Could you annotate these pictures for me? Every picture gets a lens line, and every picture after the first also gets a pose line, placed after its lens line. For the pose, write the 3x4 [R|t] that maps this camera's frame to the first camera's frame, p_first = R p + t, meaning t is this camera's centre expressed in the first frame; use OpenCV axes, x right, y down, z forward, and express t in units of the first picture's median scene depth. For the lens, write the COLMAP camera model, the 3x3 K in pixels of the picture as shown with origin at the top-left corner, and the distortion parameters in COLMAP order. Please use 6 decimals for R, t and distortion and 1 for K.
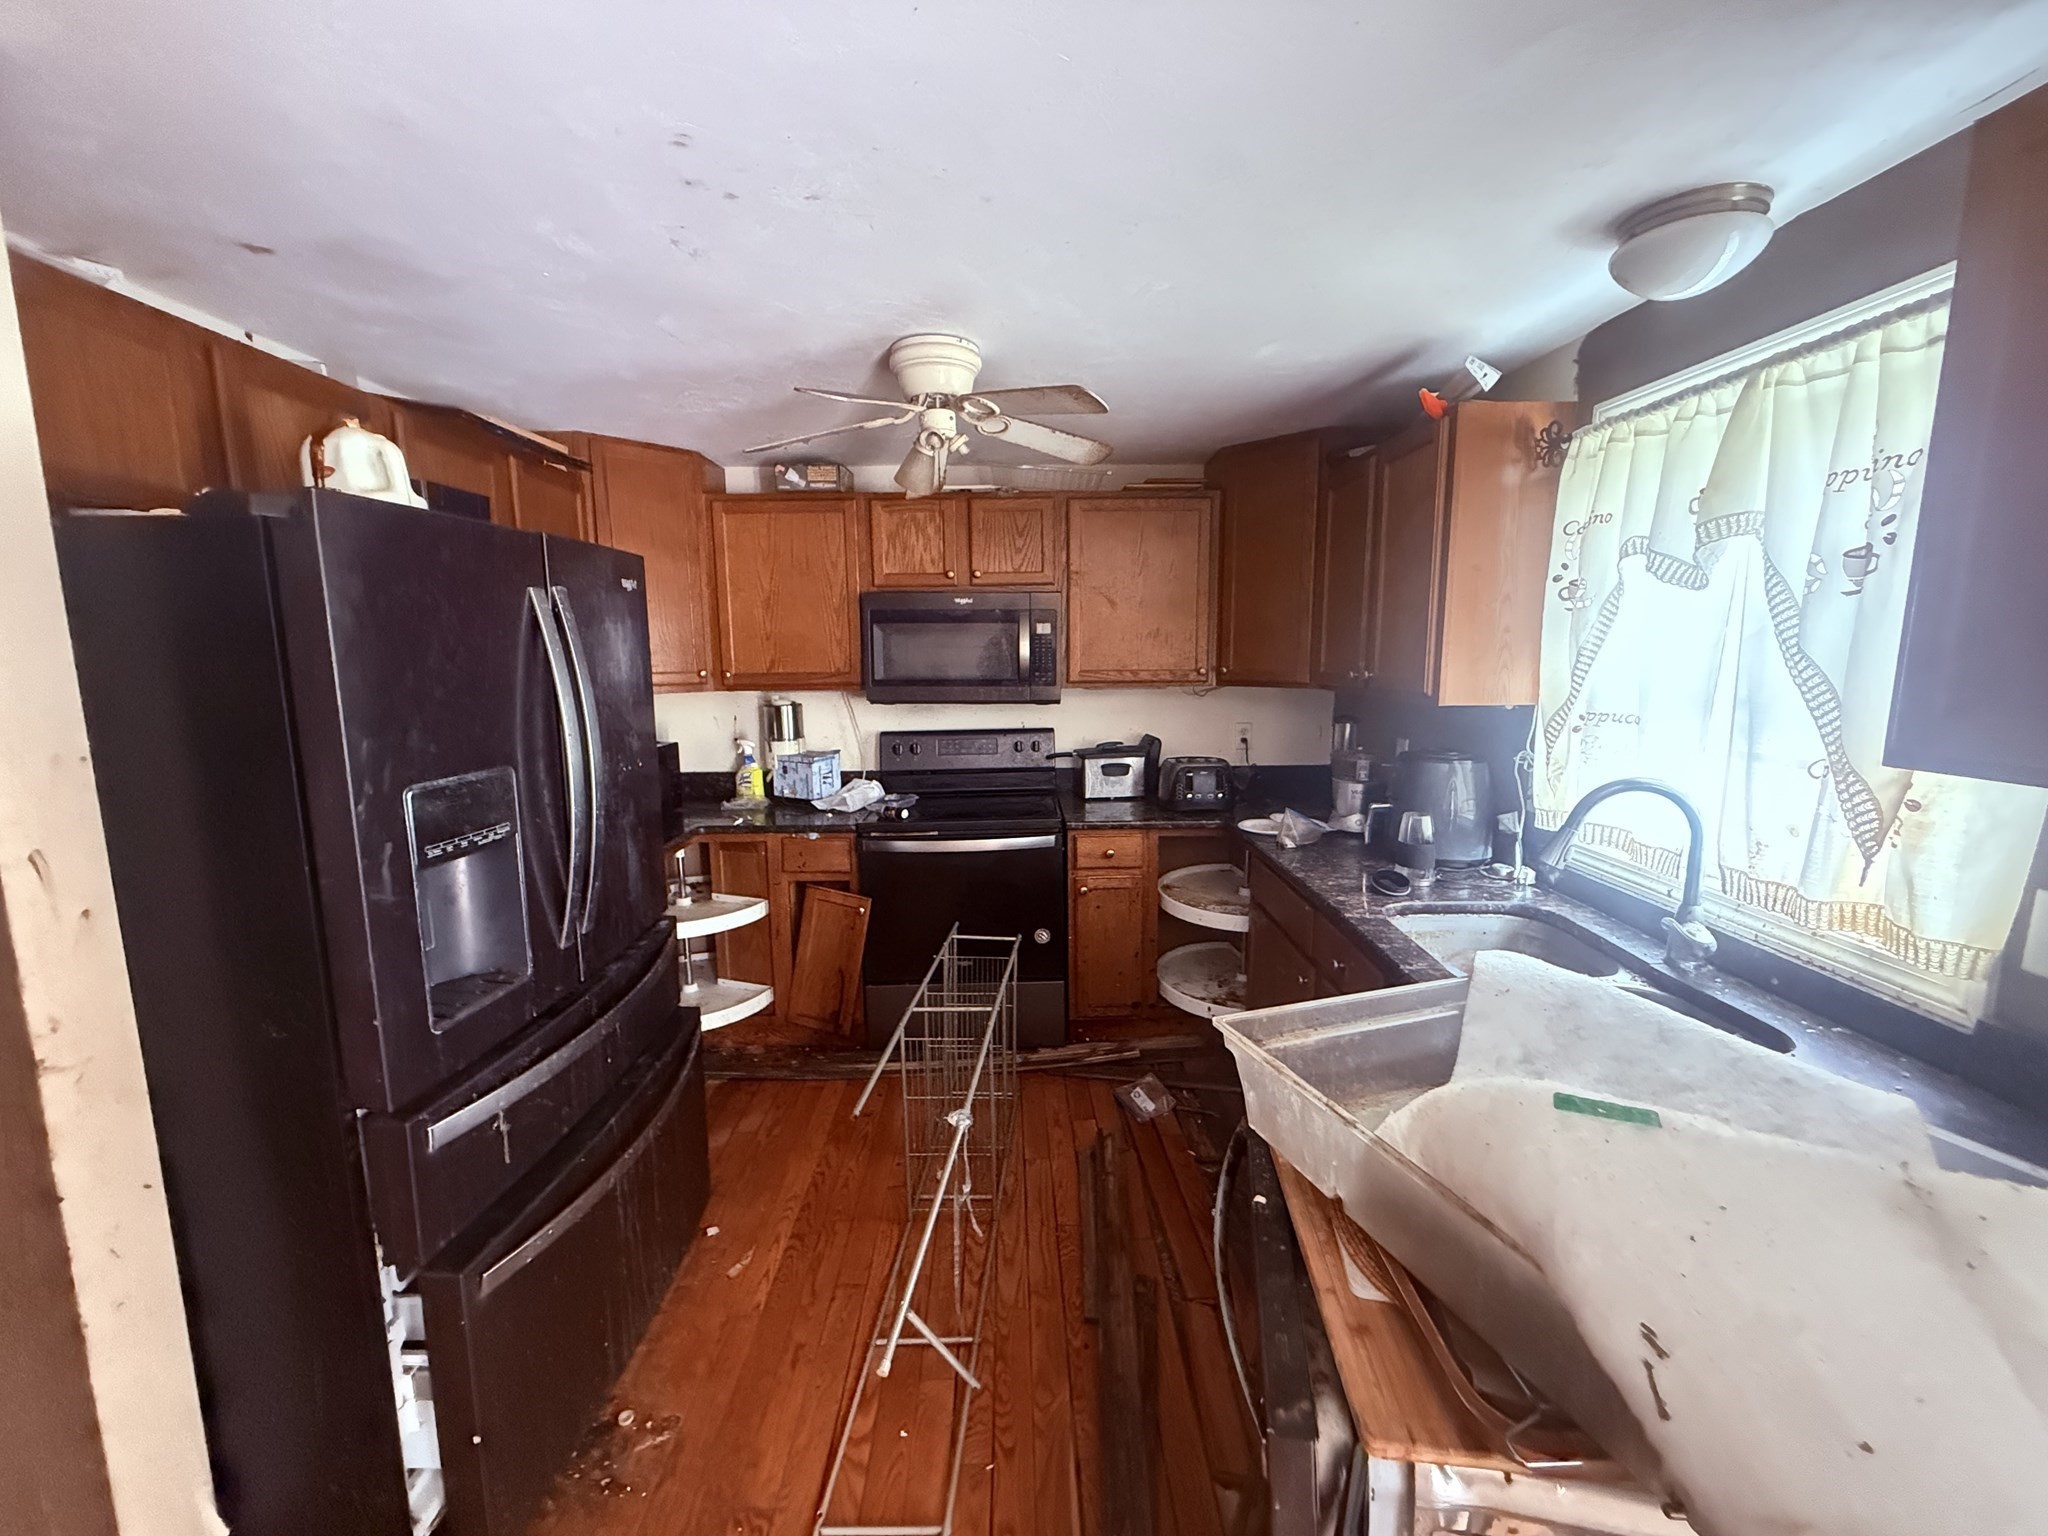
lens RADIAL K [[814.0, 0, 1022.3], [0, 814.0, 768.6], [0, 0, 1]] dist [0.000086, 0.000063]
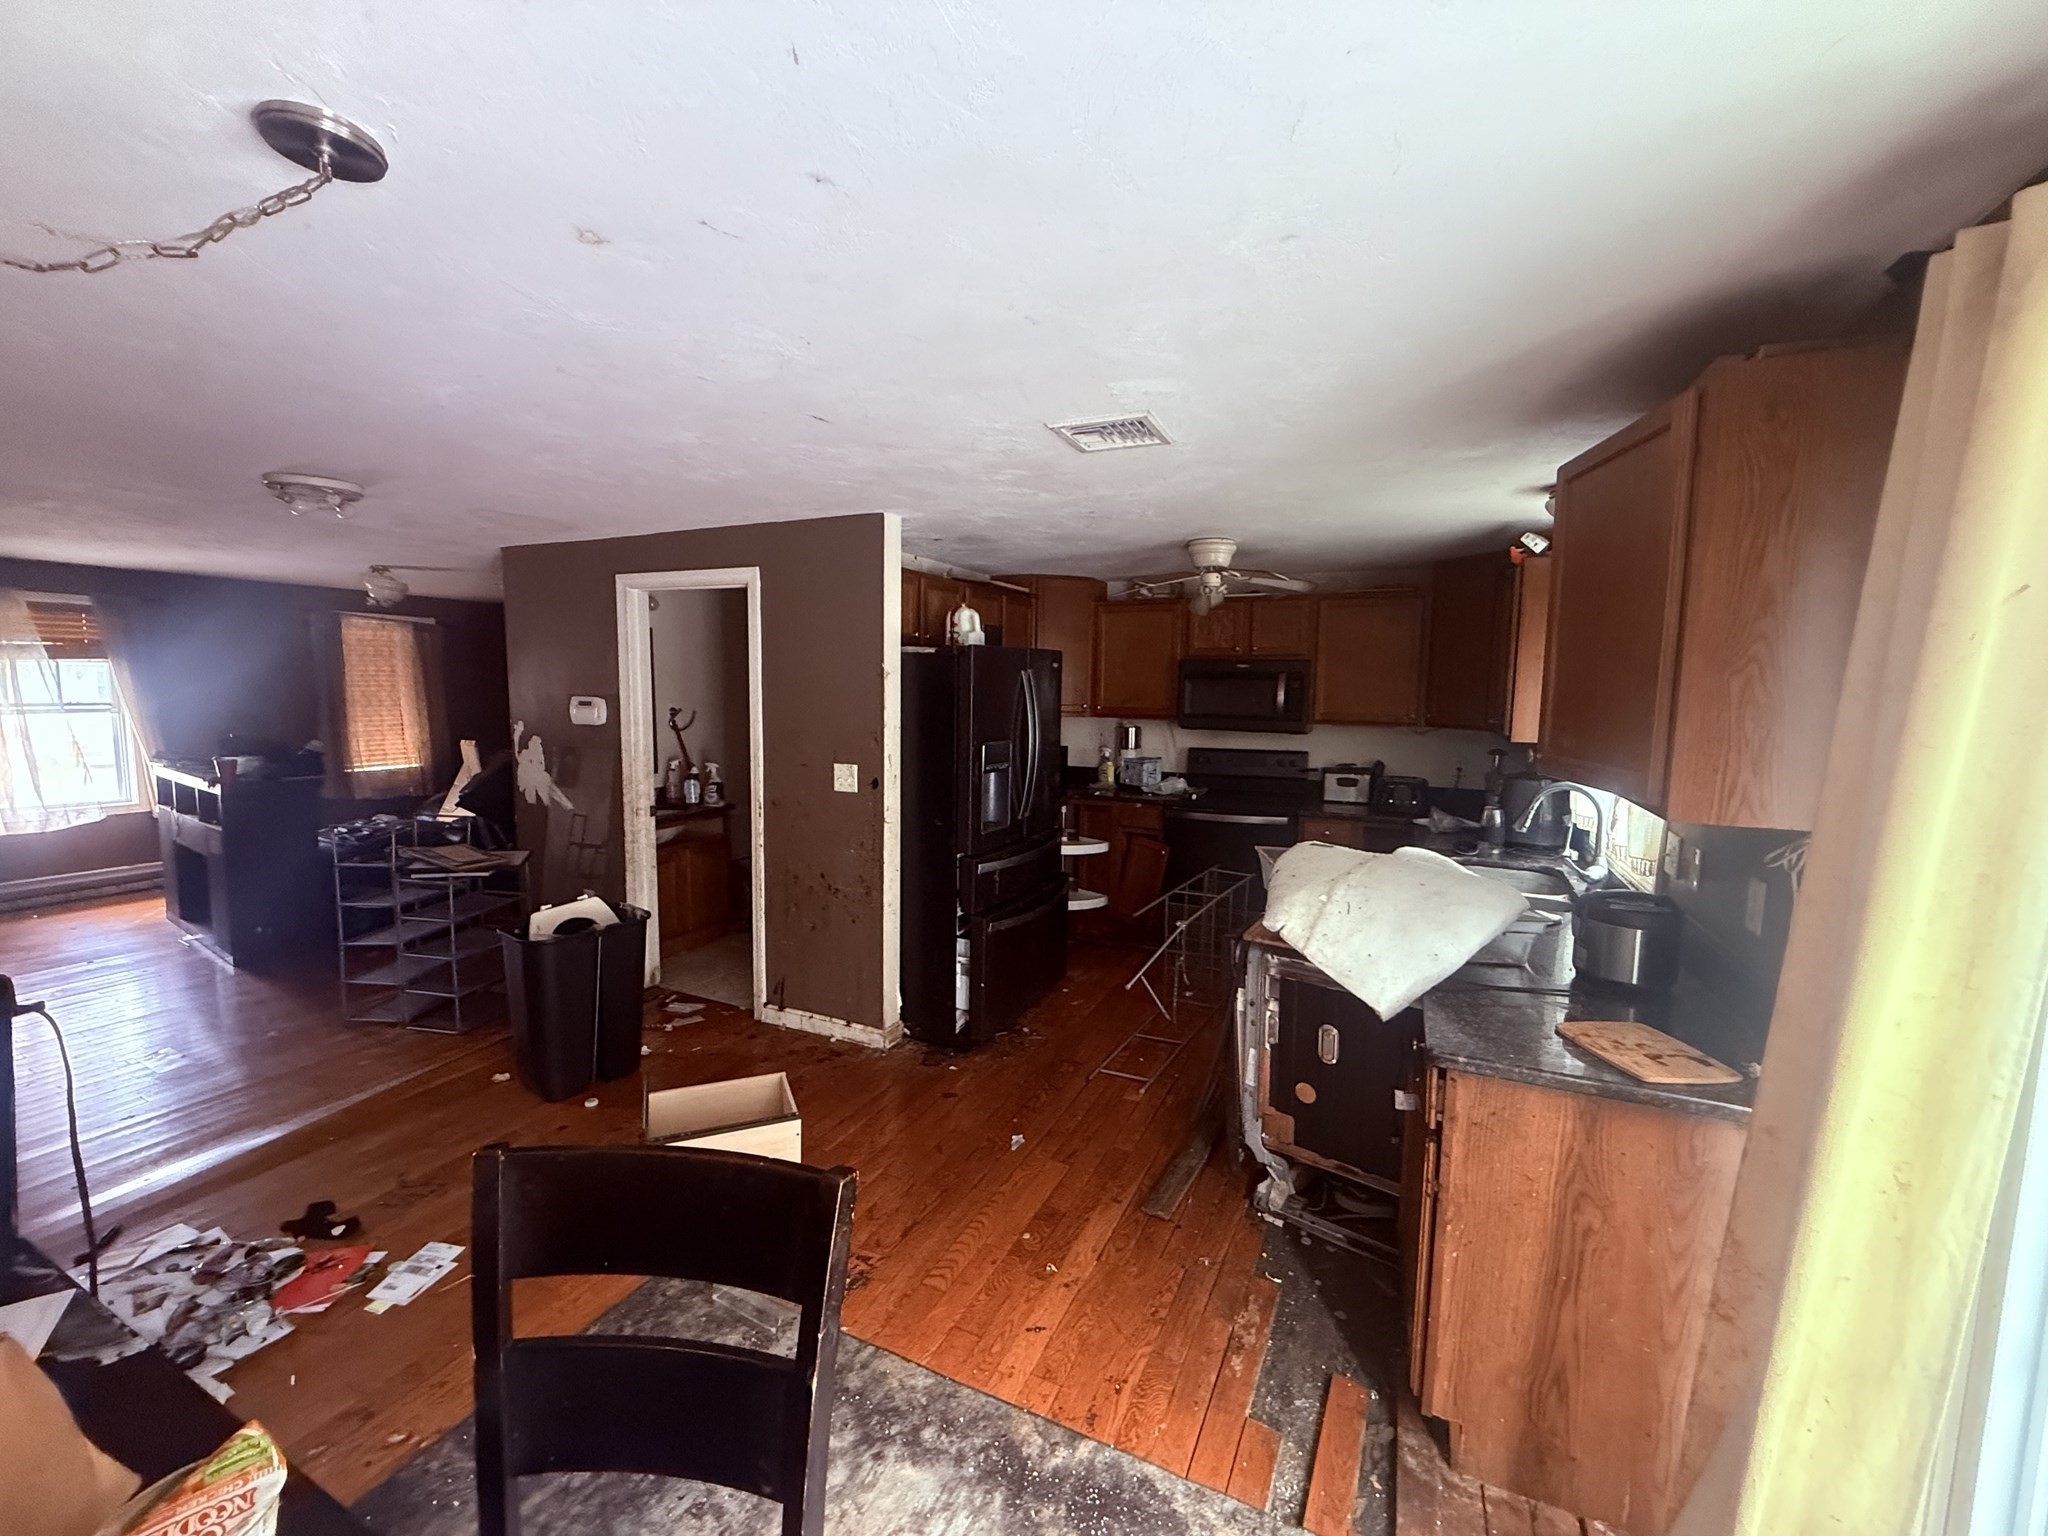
lens RADIAL K [[814.0, 0, 1022.3], [0, 814.0, 768.6], [0, 0, 1]] dist [0.000086, 0.000063]
pose [[0.899635, 0.066536, -0.431544, 0.236034], [-0.084813, 0.996126, -0.023224, 0.064420], [0.428327, 0.057494, 0.901793, -0.591014]]
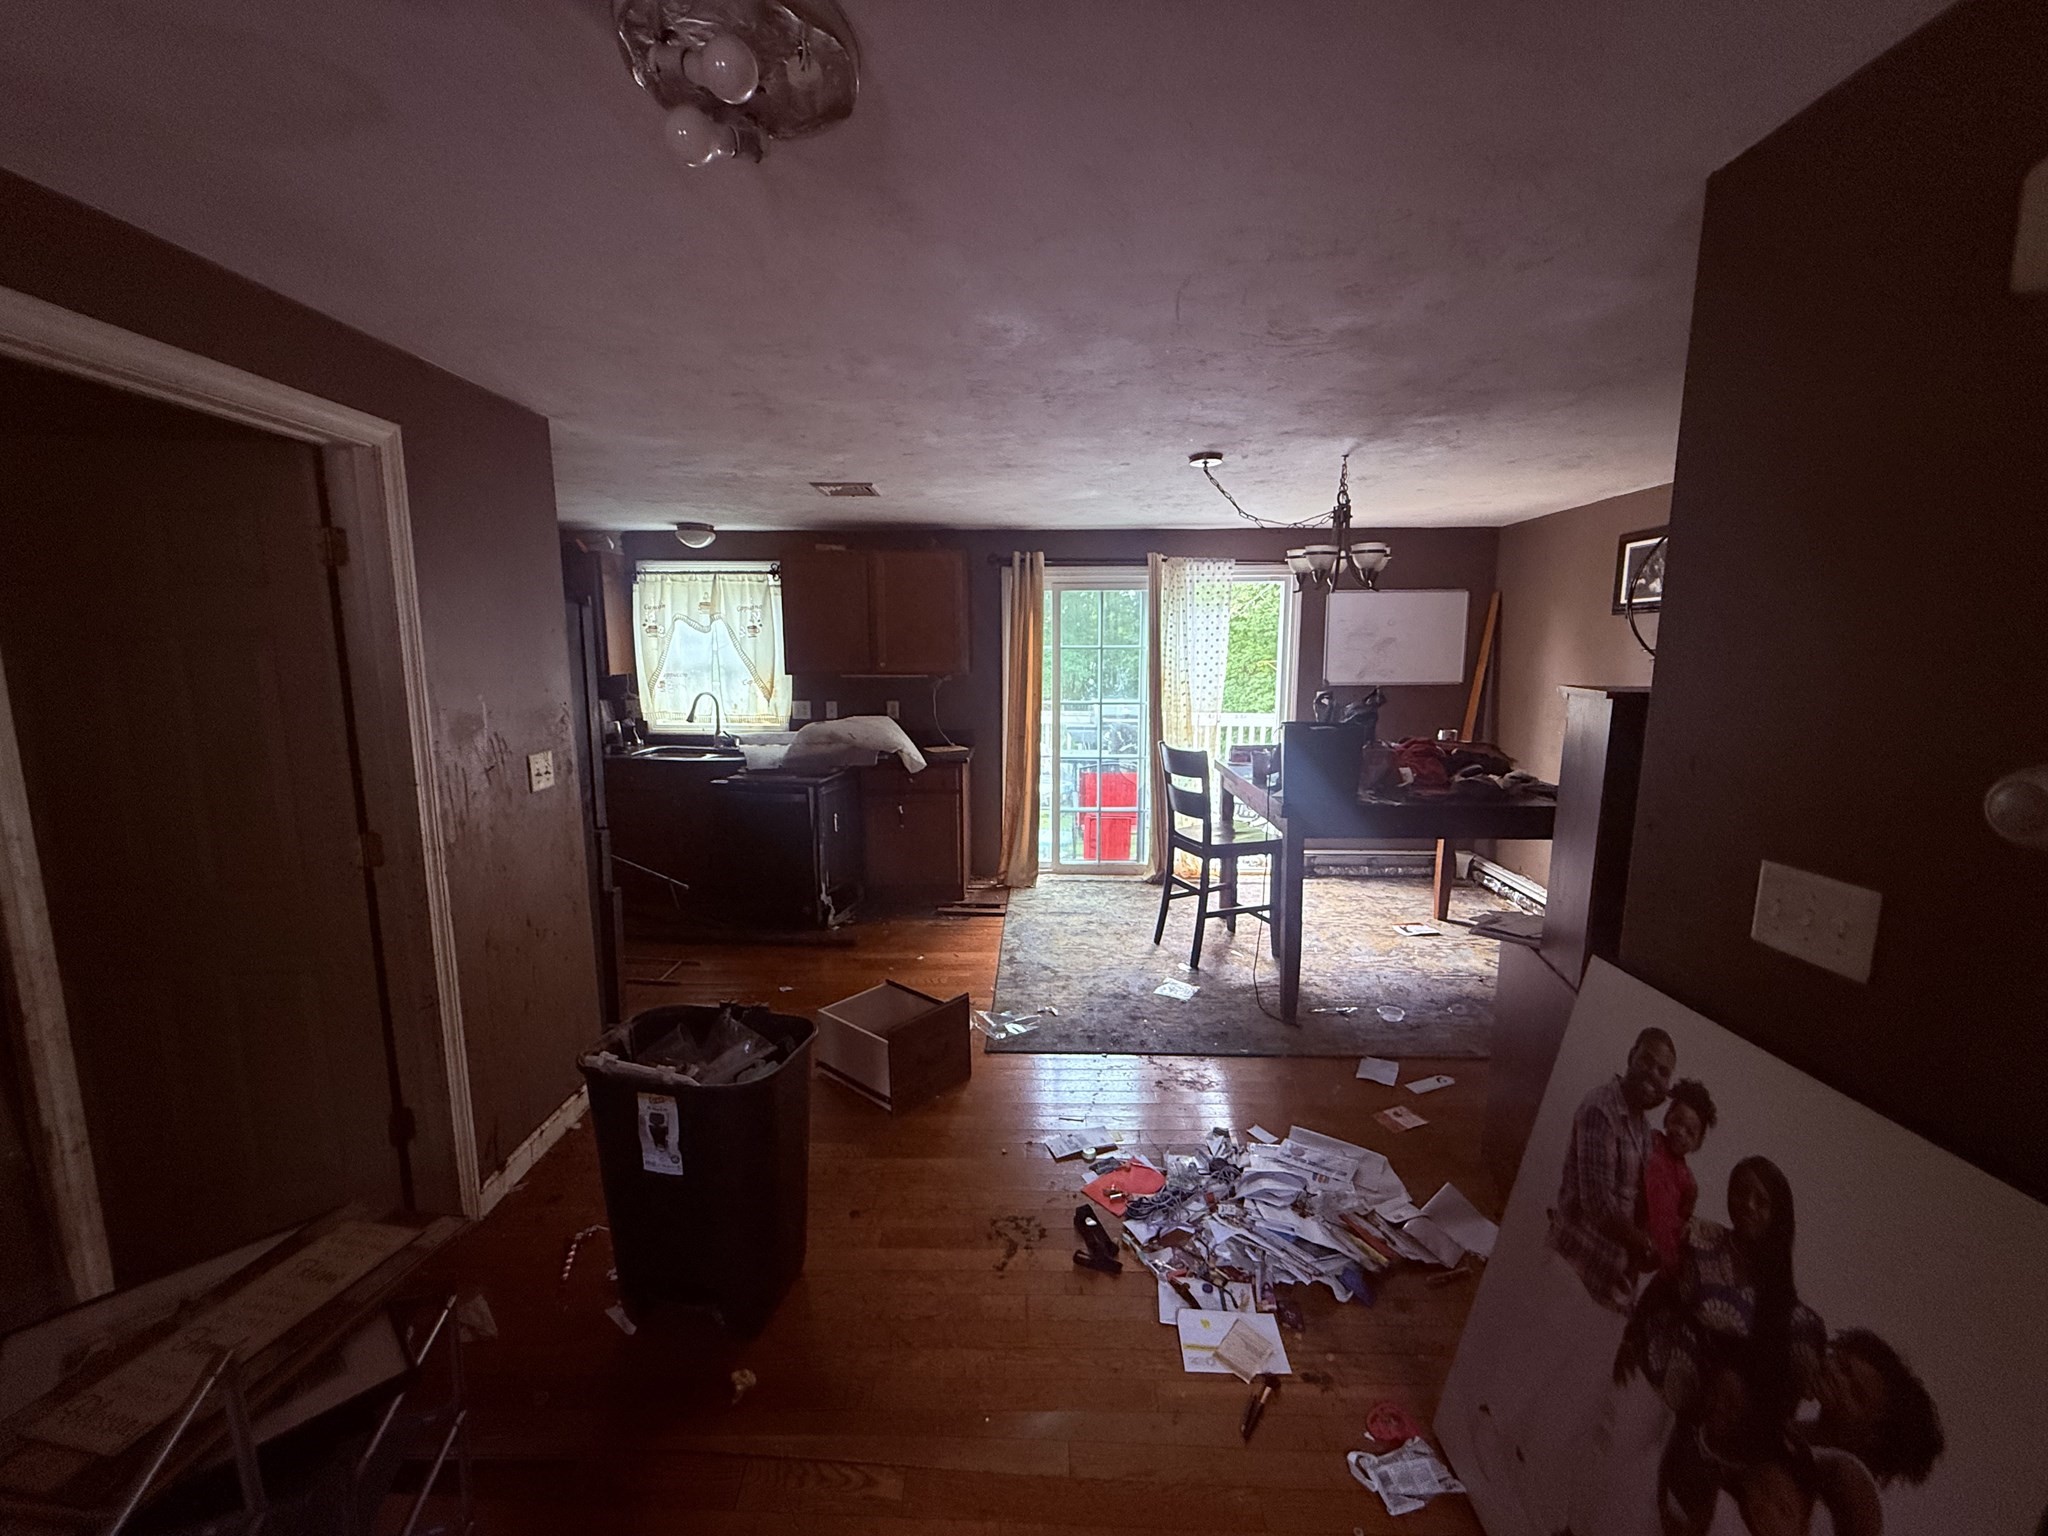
lens RADIAL K [[814.0, 0, 1022.3], [0, 814.0, 768.6], [0, 0, 1]] dist [0.000086, 0.000063]
pose [[0.035093, -0.144148, 0.988934, -1.270194], [0.147687, 0.979427, 0.137521, 0.029182], [-0.988411, 0.141226, 0.055660, -0.197590]]
